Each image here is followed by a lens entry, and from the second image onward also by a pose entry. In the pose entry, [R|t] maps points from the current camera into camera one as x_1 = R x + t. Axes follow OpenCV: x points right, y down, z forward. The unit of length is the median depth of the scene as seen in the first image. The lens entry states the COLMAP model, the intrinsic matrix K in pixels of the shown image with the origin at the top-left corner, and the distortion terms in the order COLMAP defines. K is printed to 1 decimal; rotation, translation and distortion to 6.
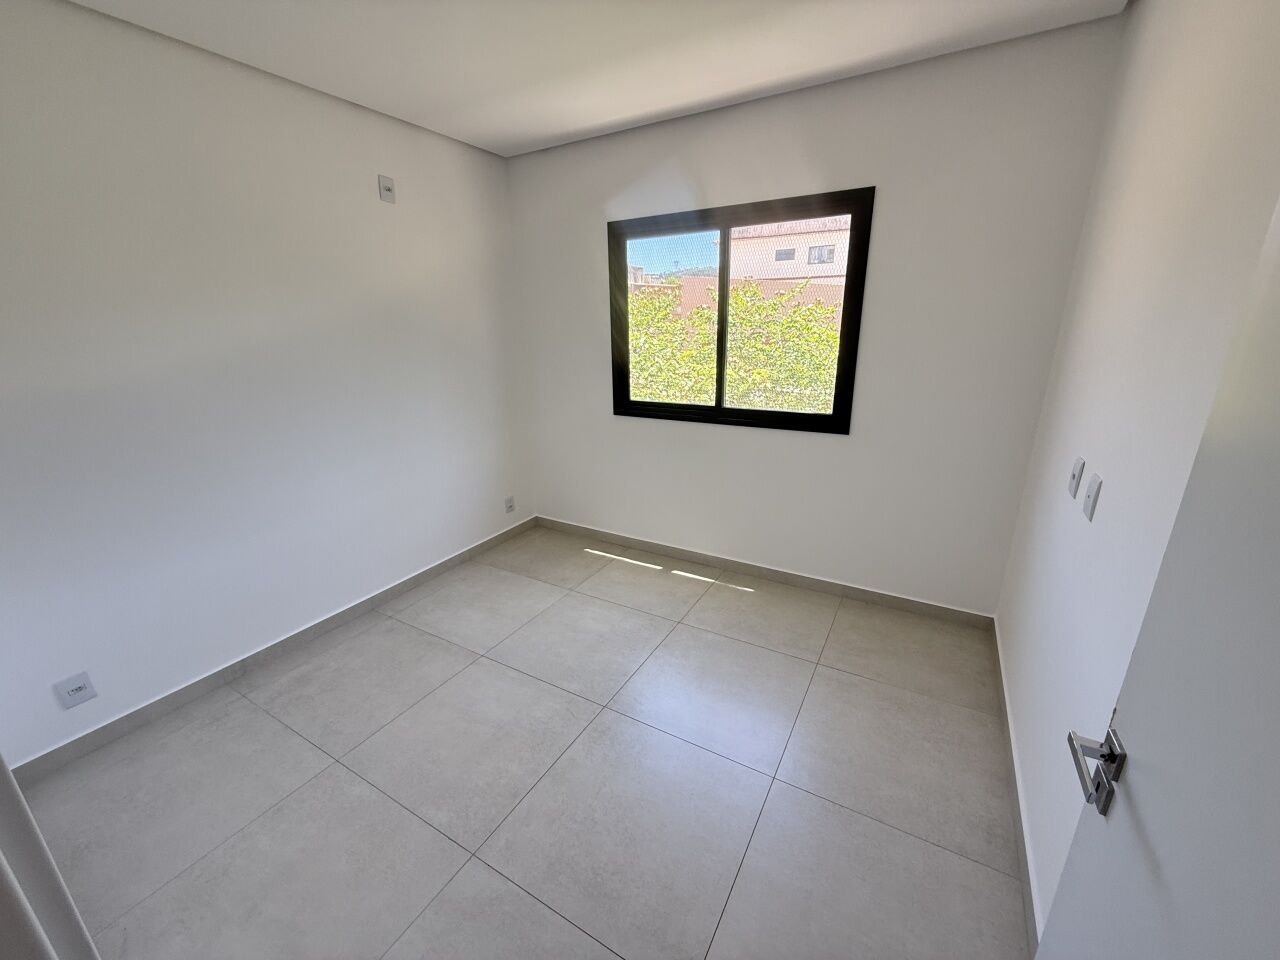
lens RADIAL K [[509.8, 0, 638.8], [0, 509.8, 482.6], [0, 0, 1]] dist [0.000485, 0.000033]
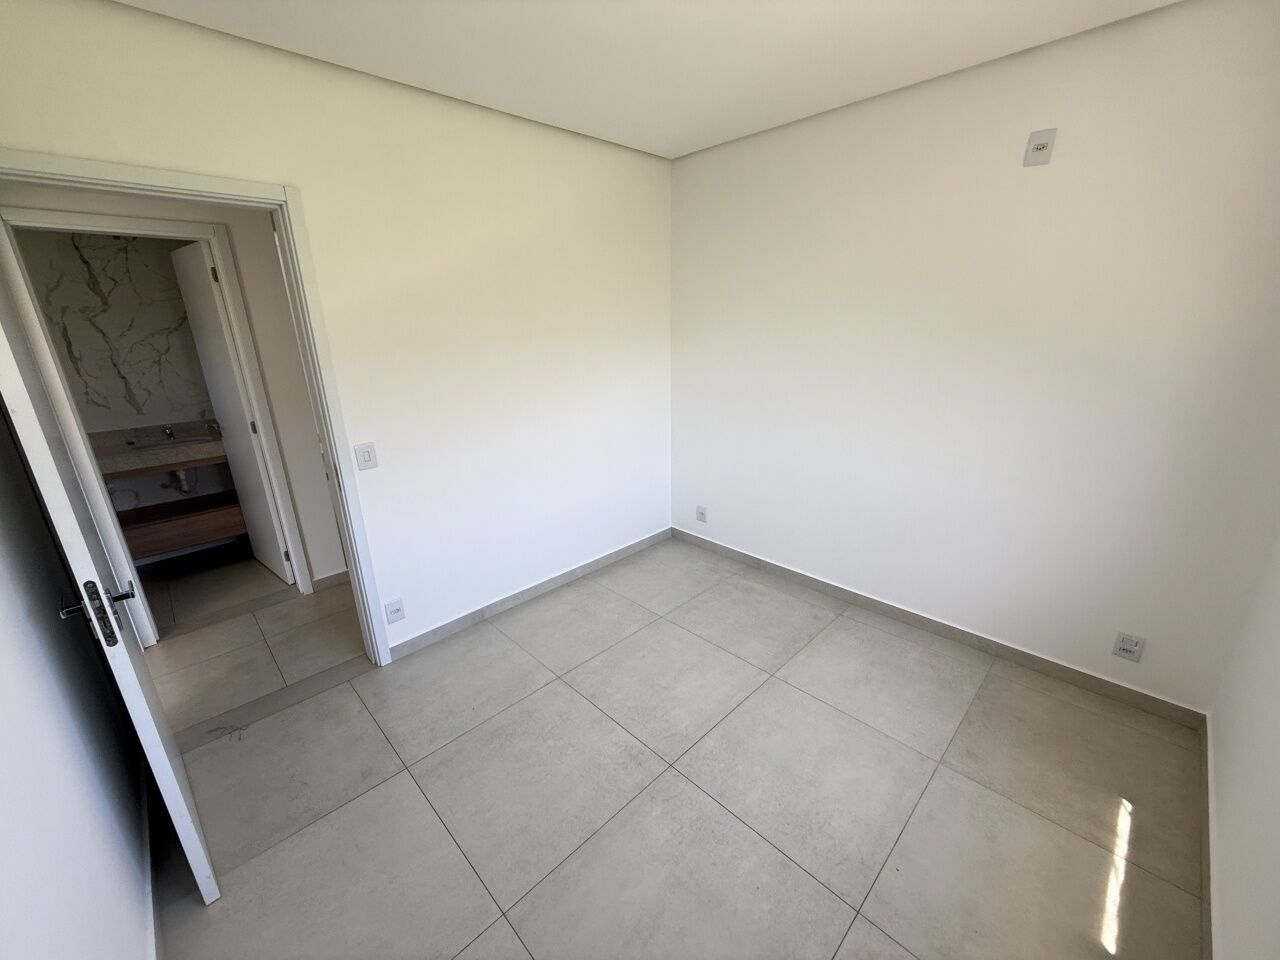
lens RADIAL K [[509.8, 0, 638.8], [0, 509.8, 482.6], [0, 0, 1]] dist [0.000485, 0.000033]
pose [[-0.267239, 0.314353, -0.910915, 0.463981], [-0.264760, 0.884963, 0.383071, -0.253623], [0.926545, 0.343545, -0.153268, 0.689221]]
